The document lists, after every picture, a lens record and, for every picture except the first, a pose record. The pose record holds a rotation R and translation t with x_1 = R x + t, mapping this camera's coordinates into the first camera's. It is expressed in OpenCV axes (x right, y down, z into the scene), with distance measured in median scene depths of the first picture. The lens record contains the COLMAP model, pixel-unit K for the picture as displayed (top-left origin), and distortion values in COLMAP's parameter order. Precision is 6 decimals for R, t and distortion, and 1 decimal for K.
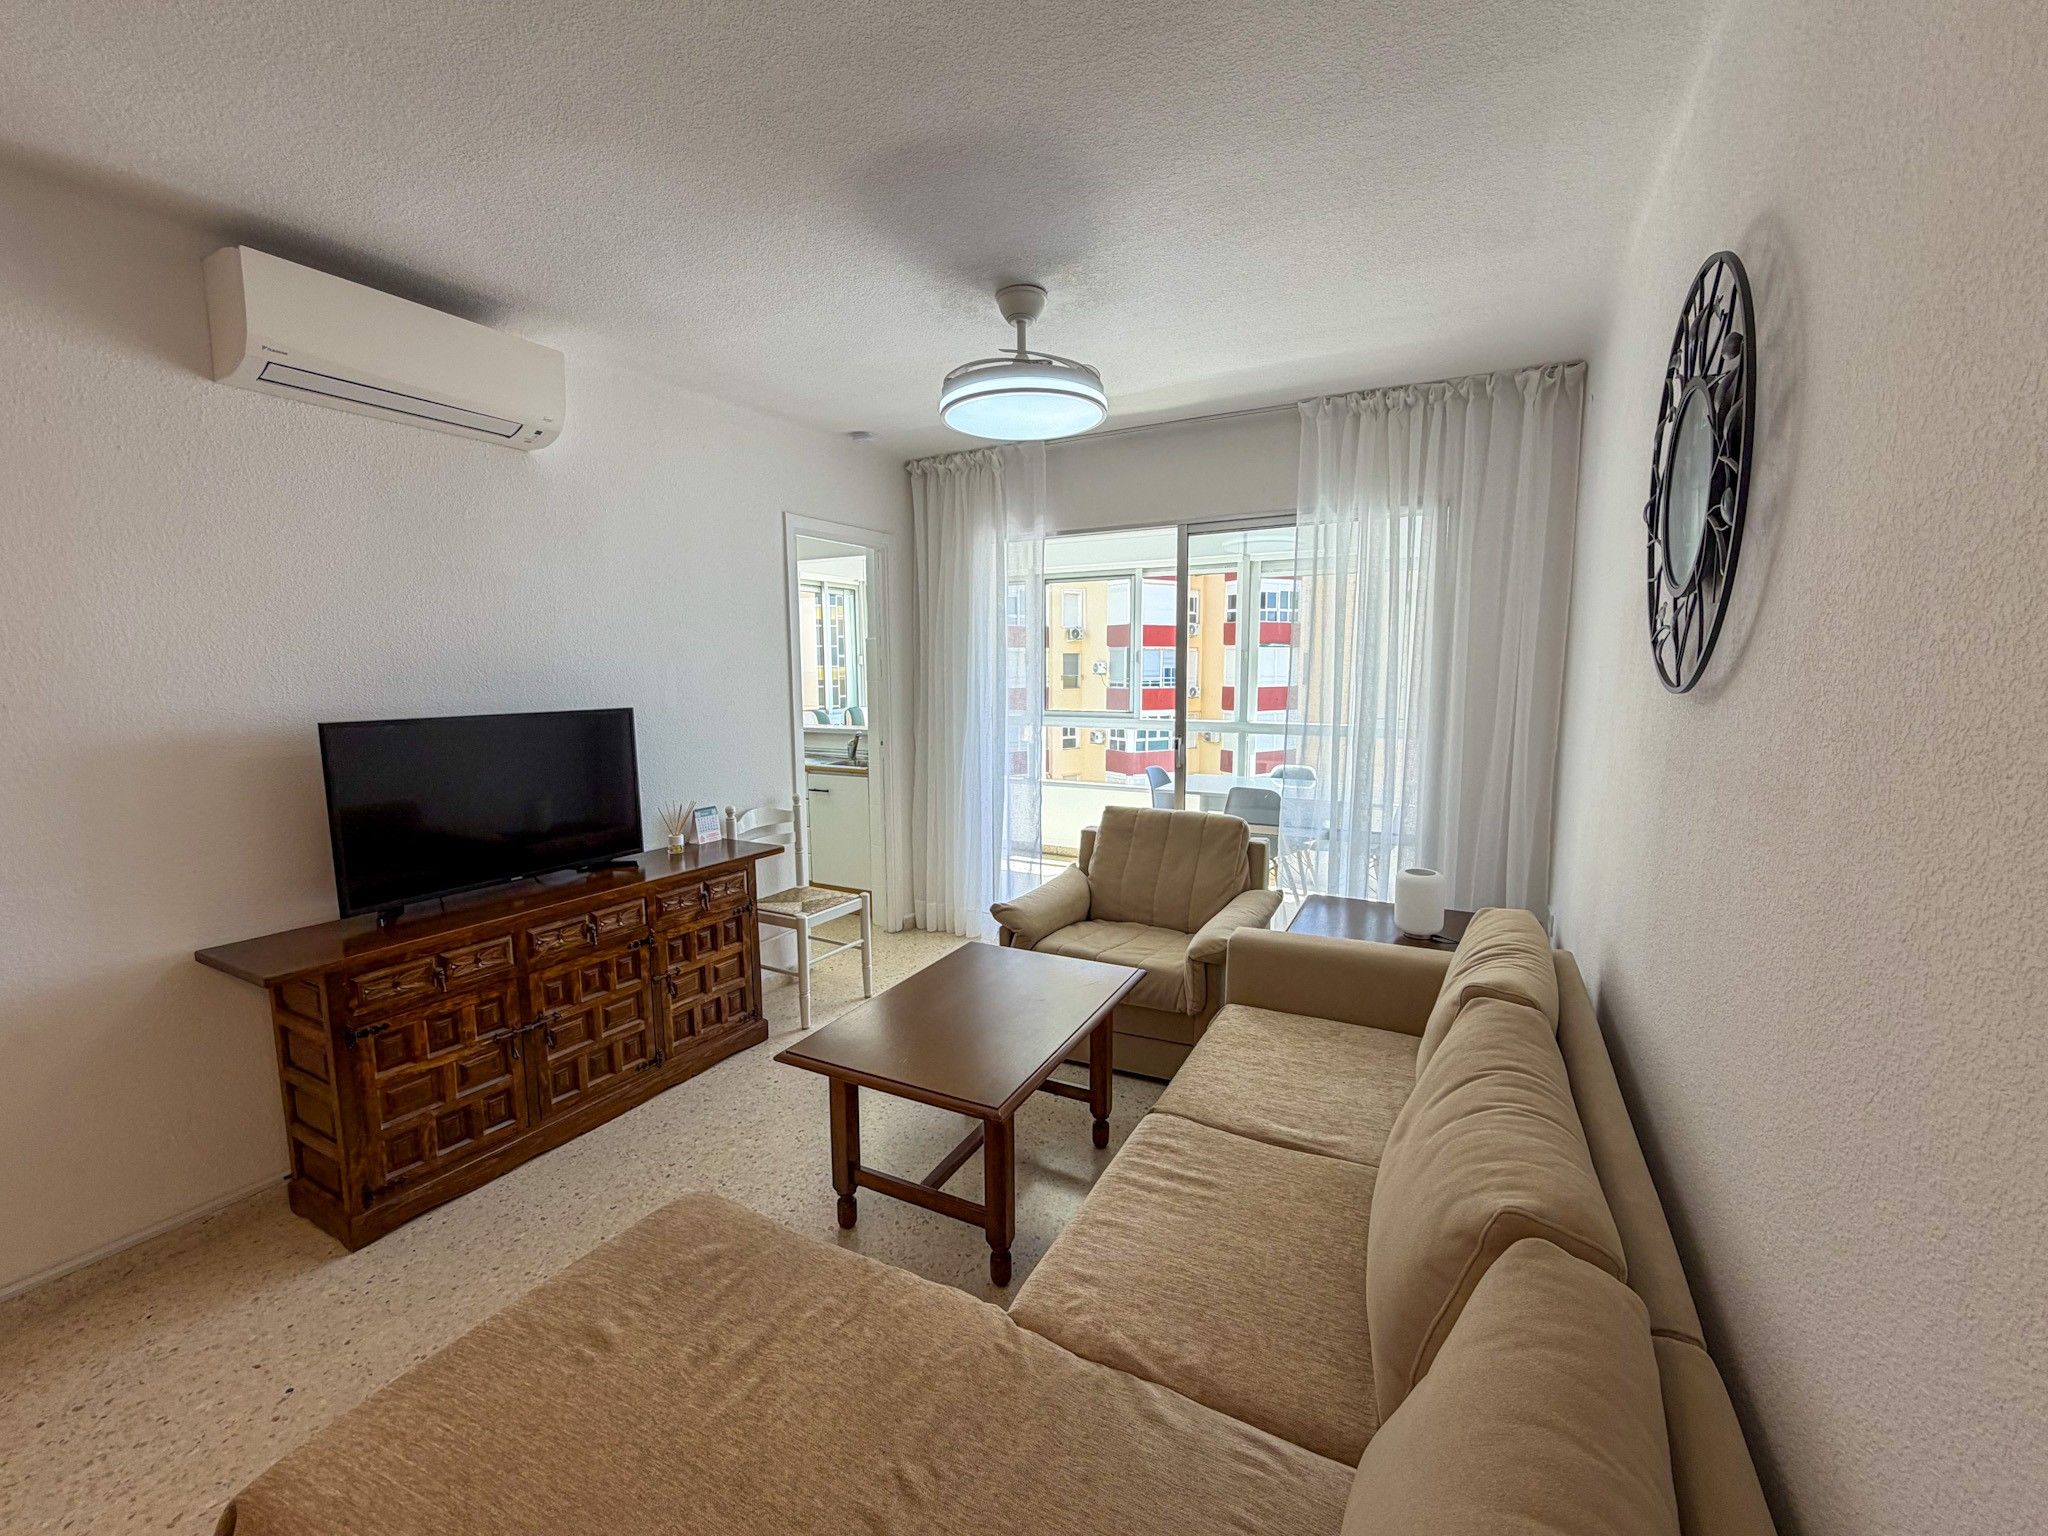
lens RADIAL K [[833.4, 0, 1017.3], [0, 833.4, 773.7], [0, 0, 1]] dist [-0.000396, 0.000080]
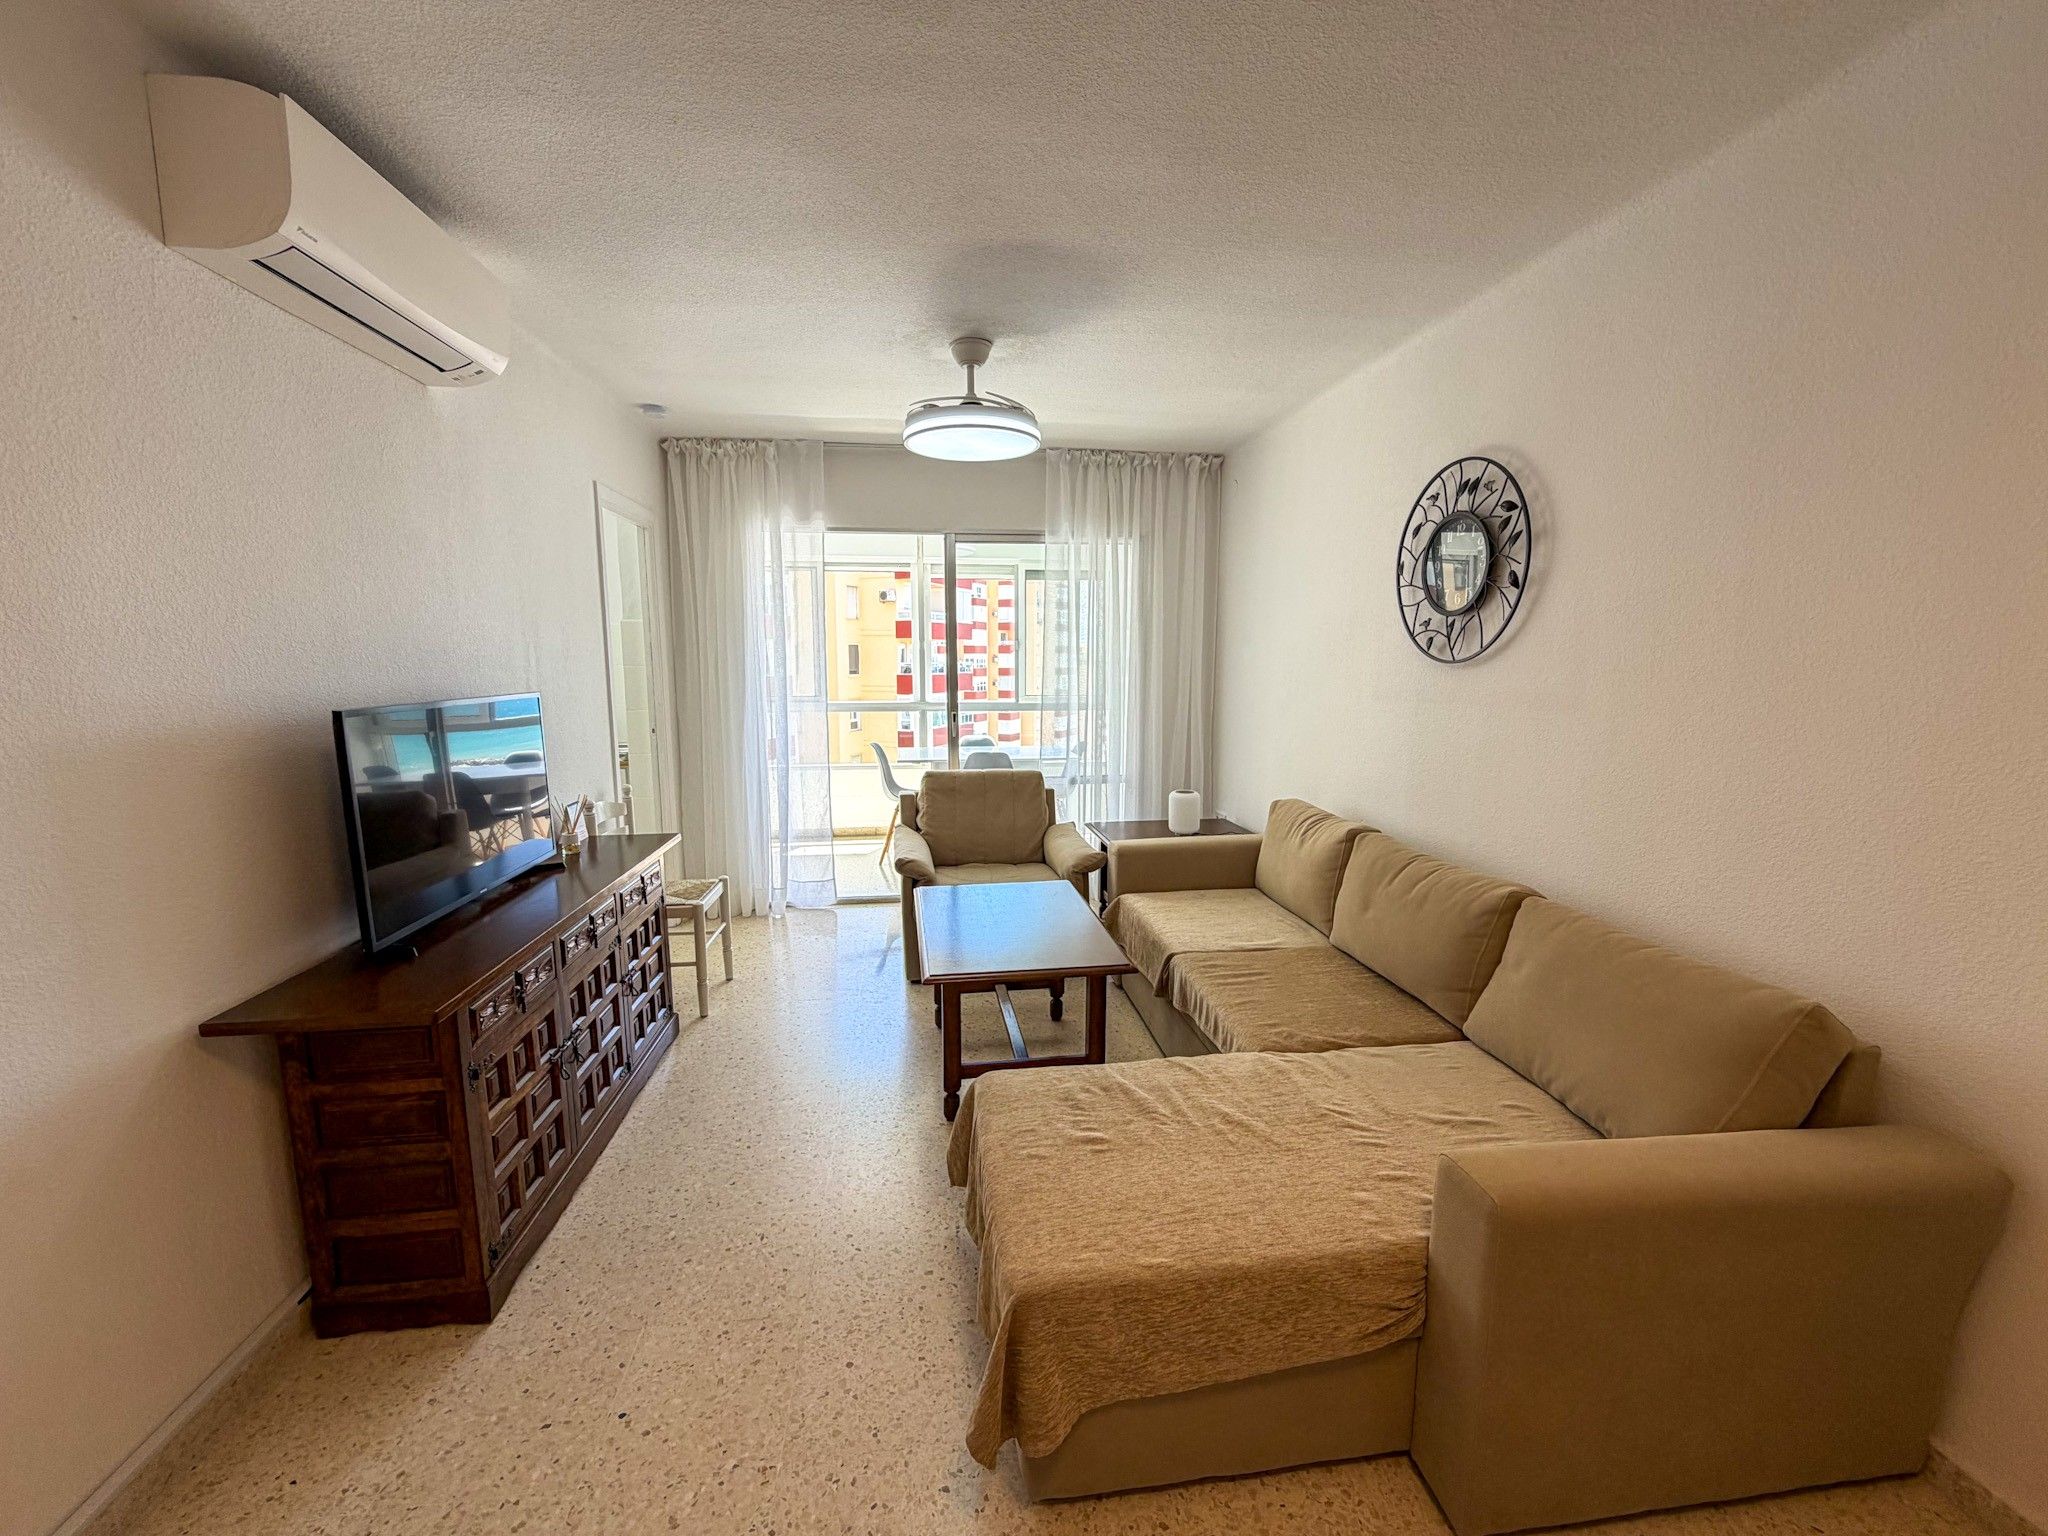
lens RADIAL K [[833.4, 0, 1006.7], [0, 833.4, 765.8], [0, 0, 1]] dist [-0.000396, 0.000080]
pose [[0.809419, -0.072008, 0.582800, -0.529526], [0.072572, 0.997111, 0.022406, 0.014316], [-0.582730, 0.024159, 0.812307, -0.008664]]
